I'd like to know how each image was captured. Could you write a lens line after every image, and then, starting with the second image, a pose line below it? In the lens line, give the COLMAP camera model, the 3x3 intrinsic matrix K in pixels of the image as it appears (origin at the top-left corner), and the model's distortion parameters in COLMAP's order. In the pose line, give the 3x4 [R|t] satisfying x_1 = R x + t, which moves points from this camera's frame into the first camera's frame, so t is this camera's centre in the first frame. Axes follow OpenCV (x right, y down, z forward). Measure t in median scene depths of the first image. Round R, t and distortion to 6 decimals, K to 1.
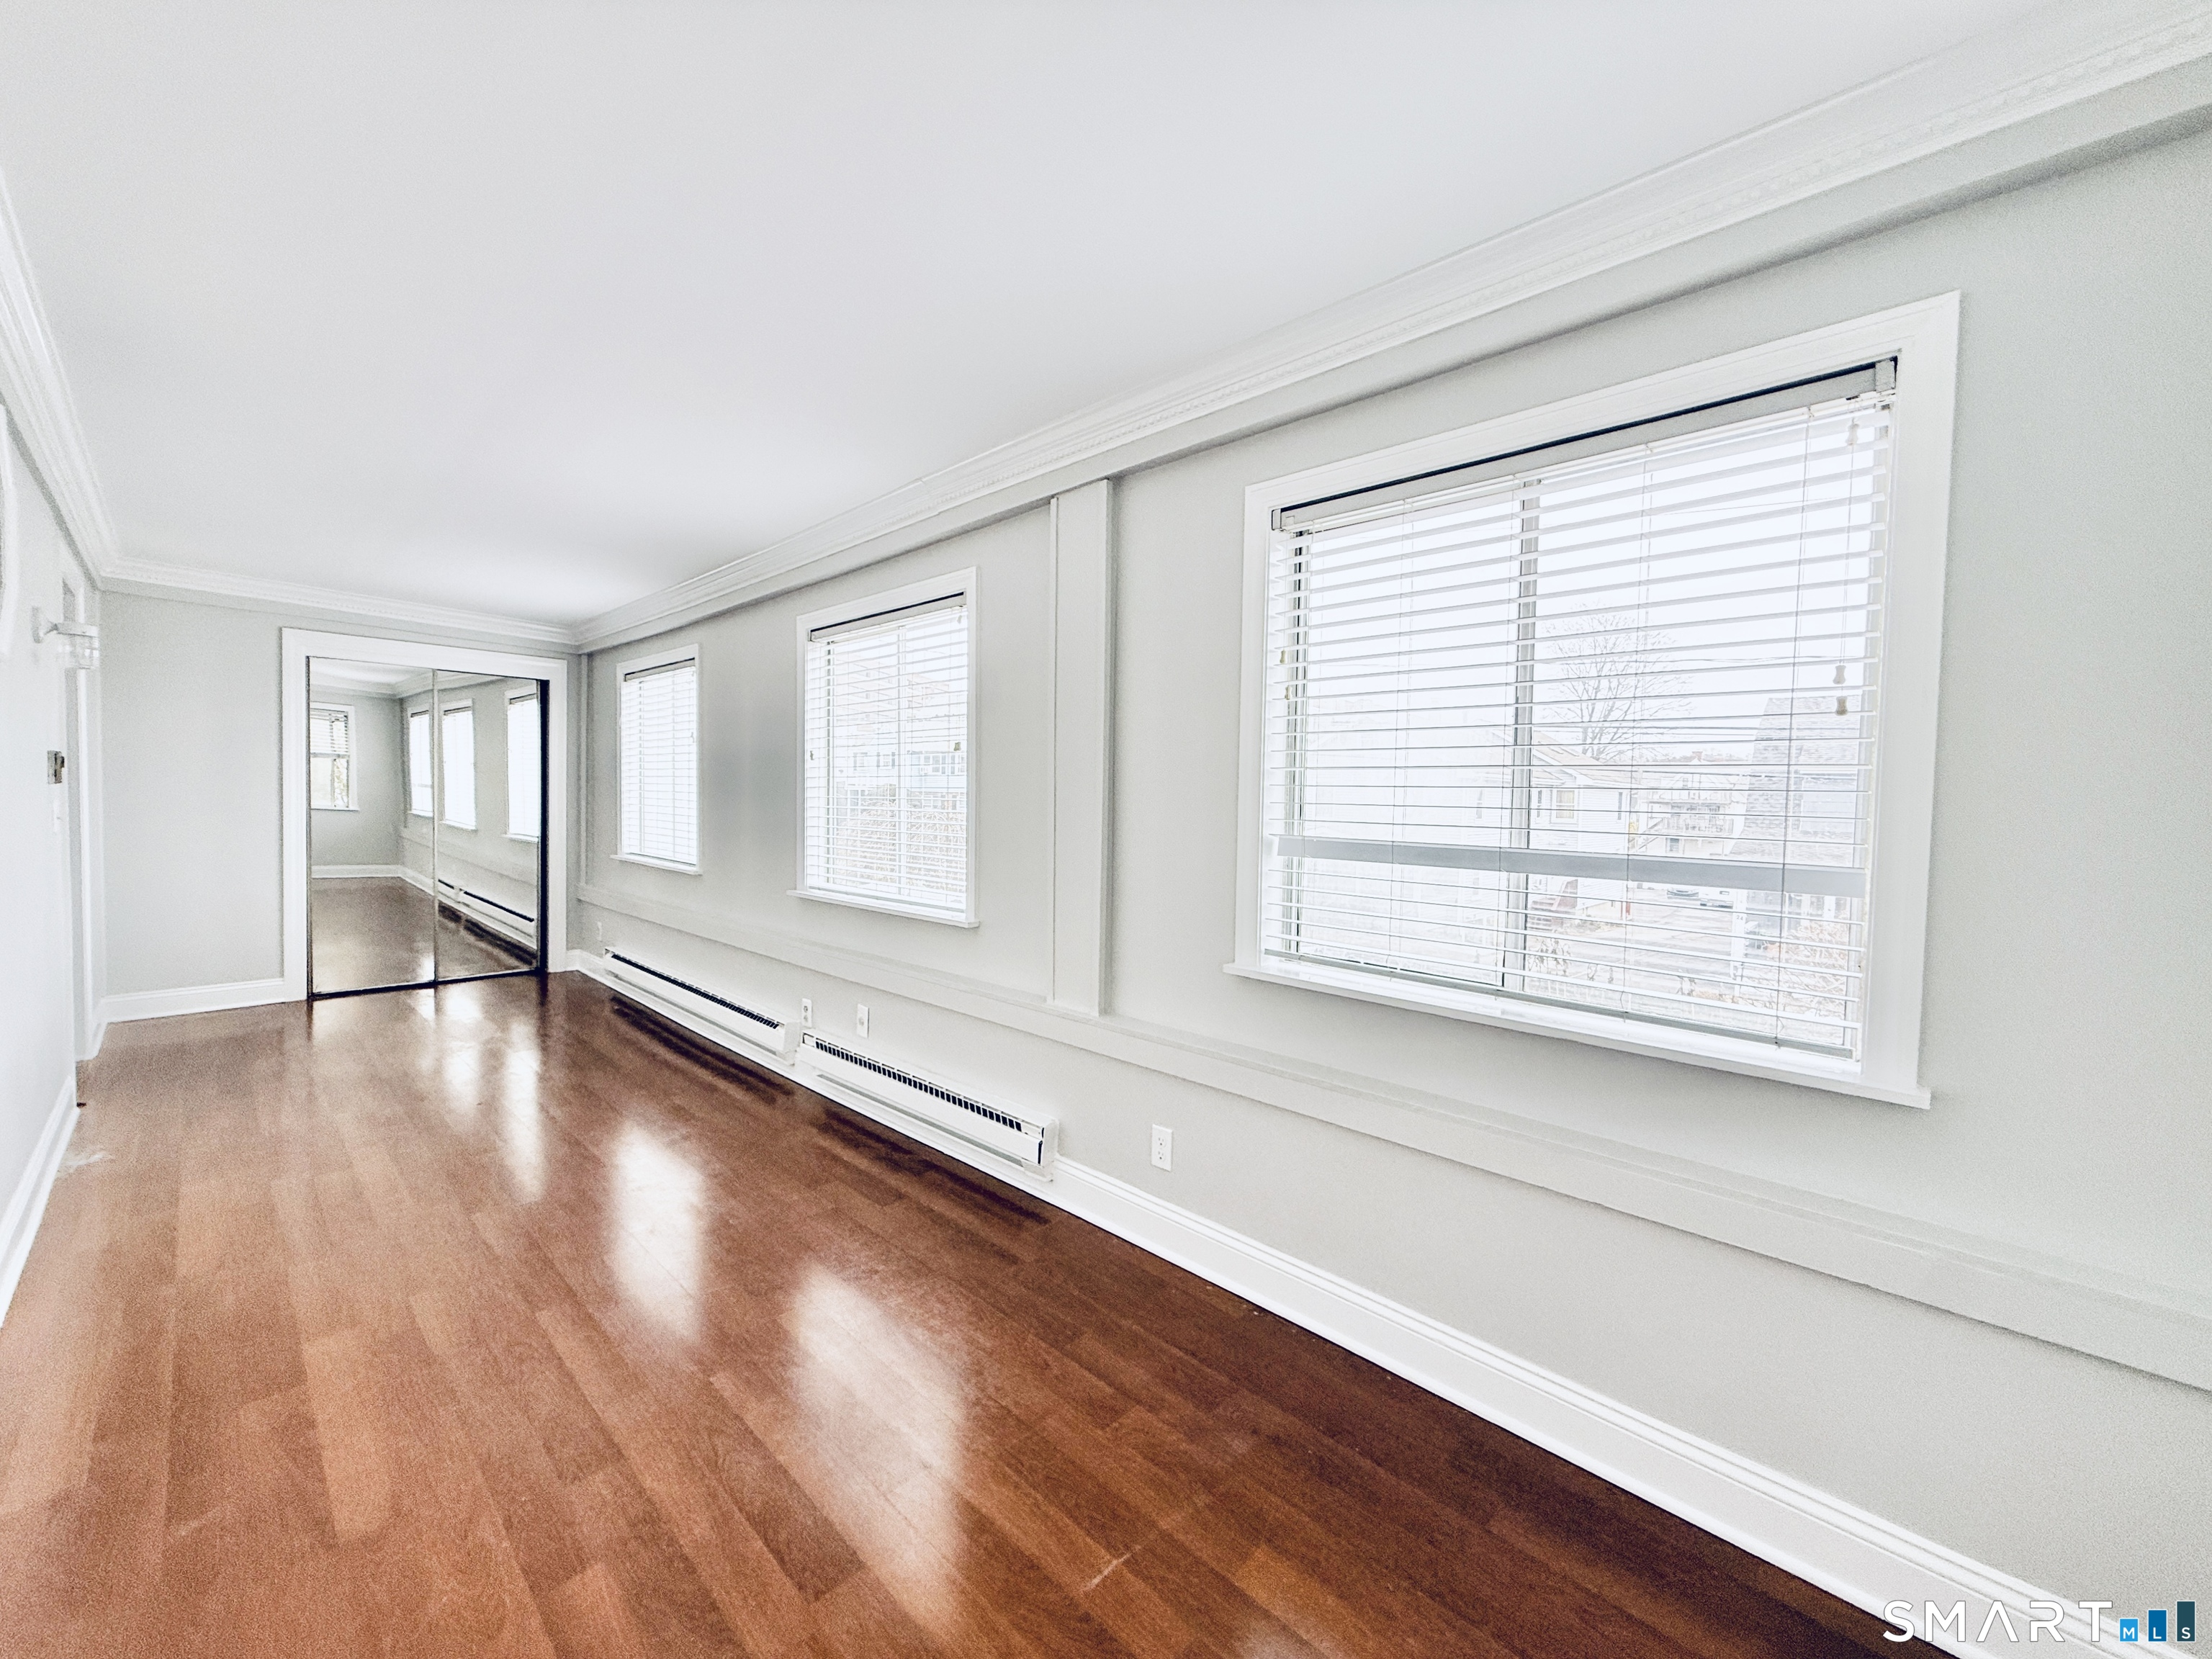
lens RADIAL K [[884.6, 0, 1108.5], [0, 884.6, 865.7], [0, 0, 1]] dist [-0.001162, -0.000105]
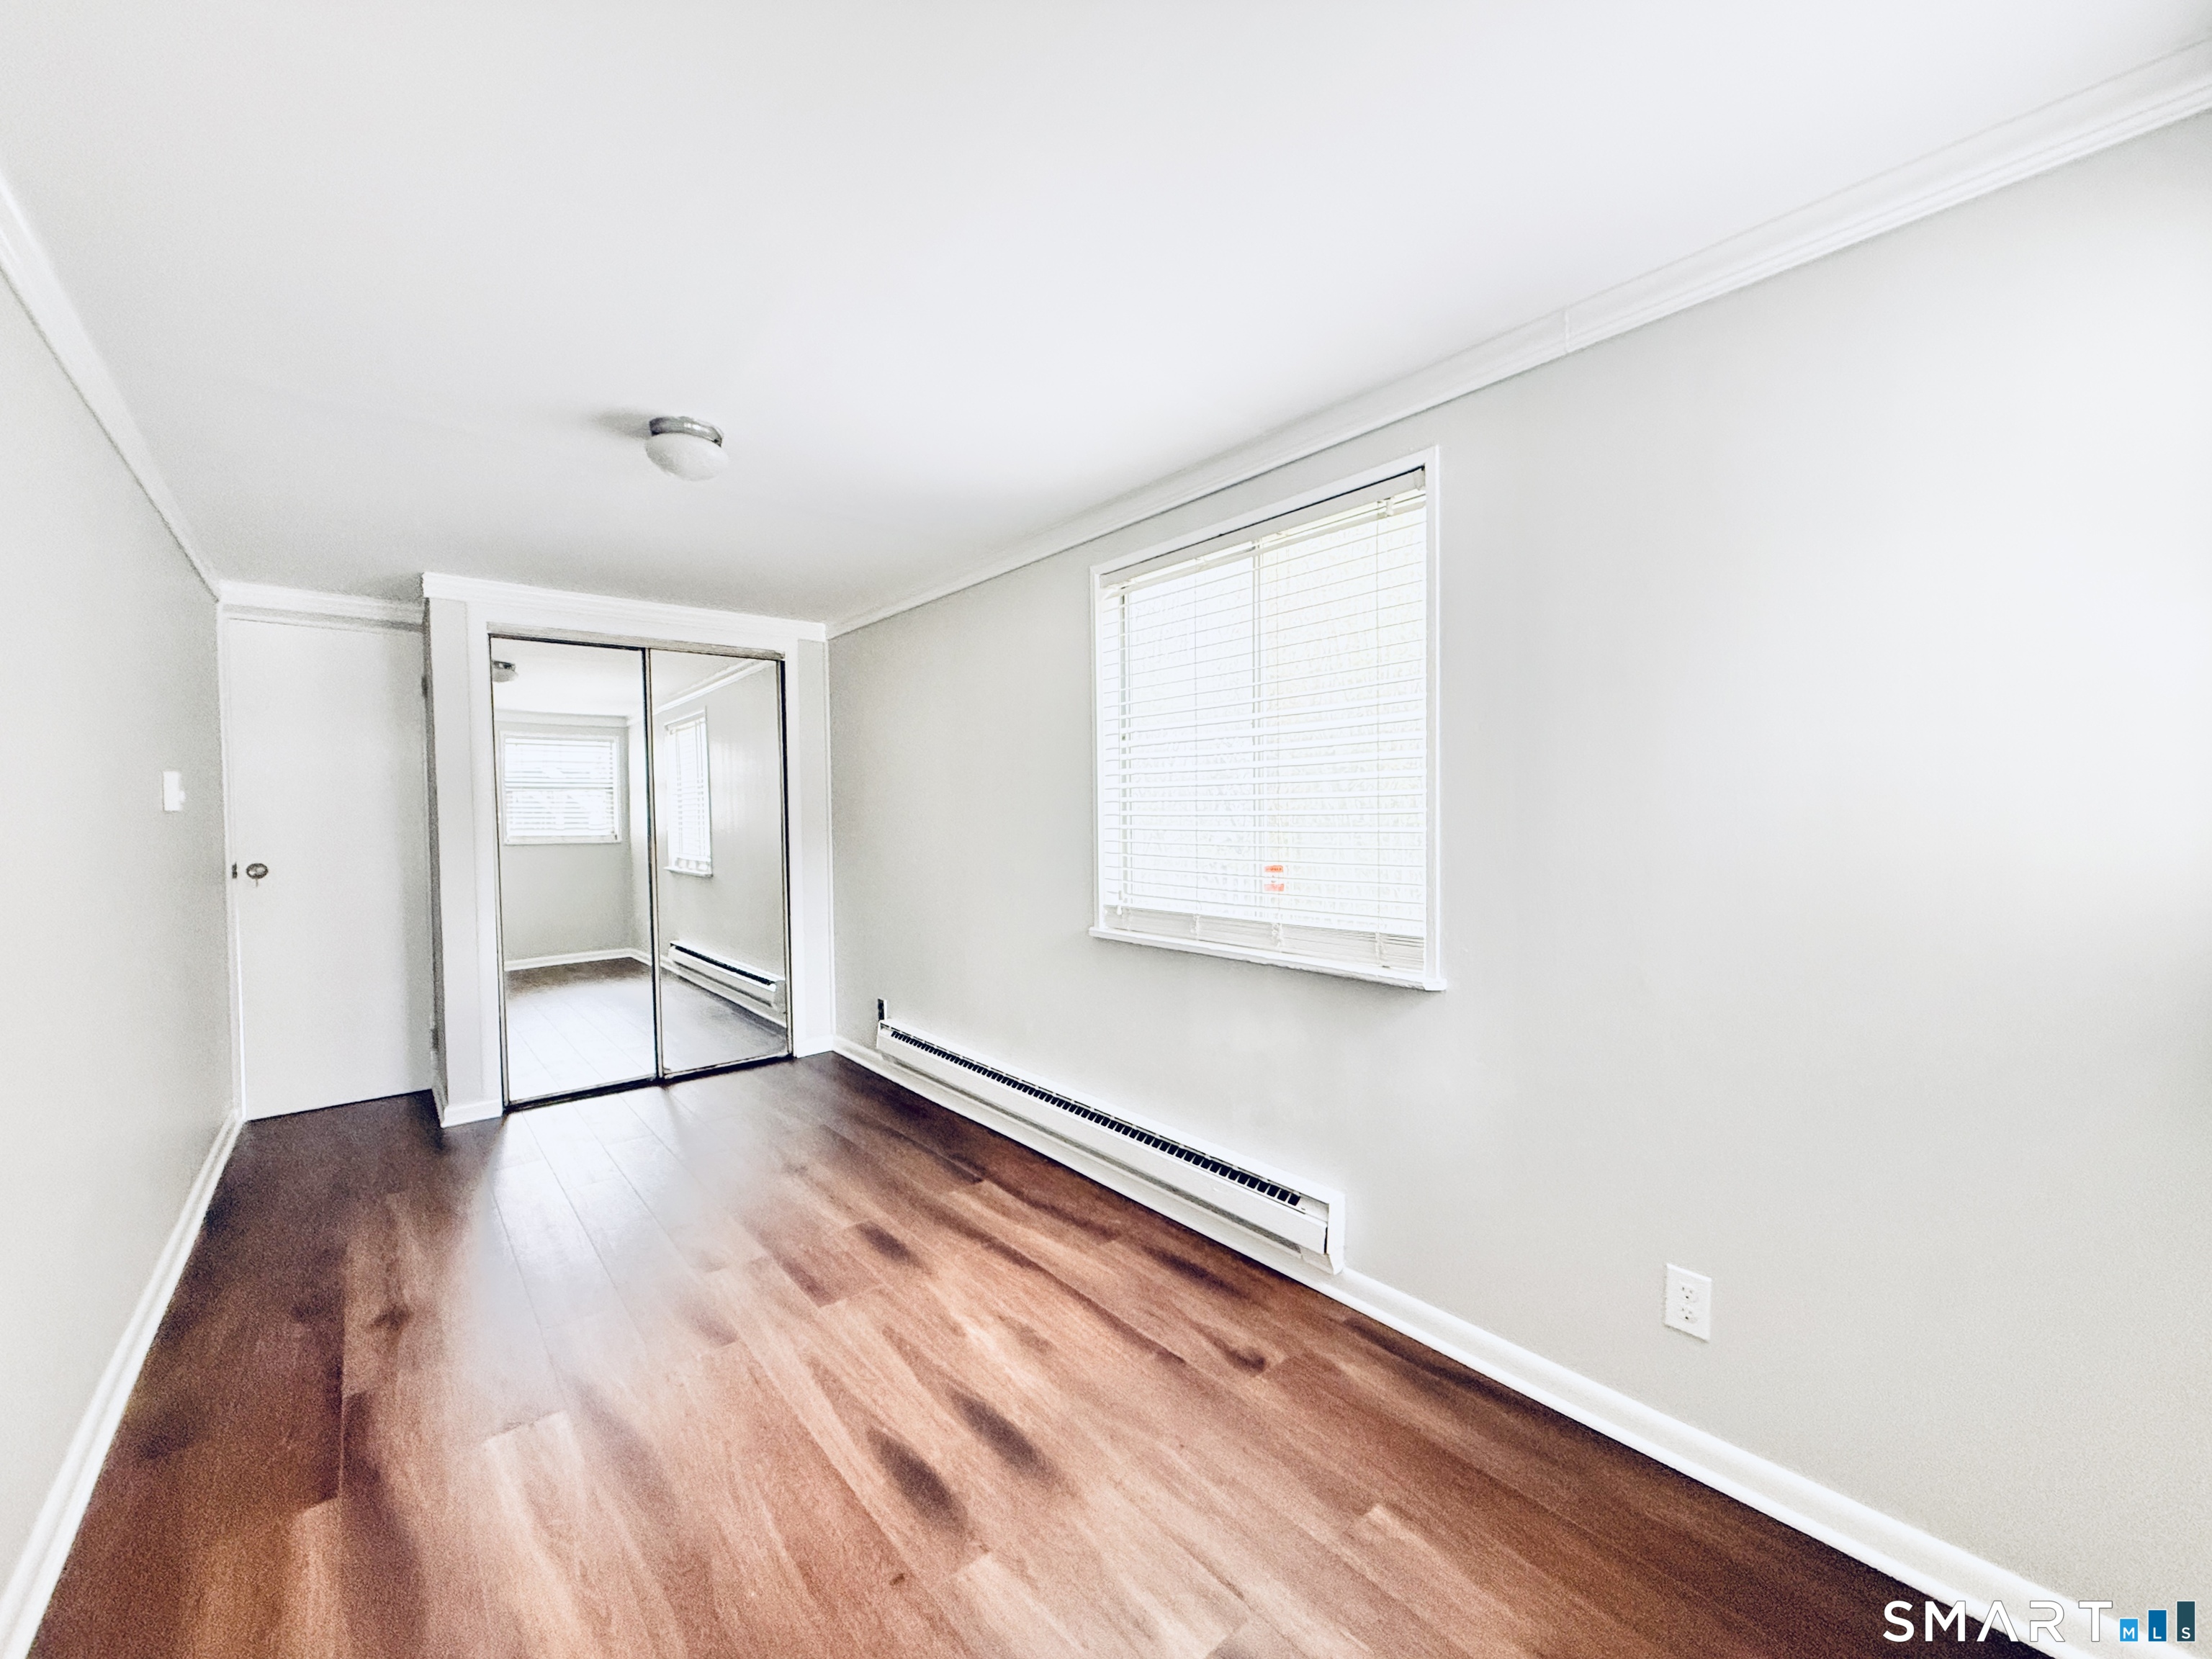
lens RADIAL K [[910.8, 0, 1106.0], [0, 910.8, 829.5], [0, 0, 1]] dist [0.000455, -0.000107]
pose [[0.993248, -0.043133, -0.107690, -0.284195], [0.039739, 0.998649, -0.033470, -0.027076], [0.108988, 0.028965, 0.993621, 0.270118]]
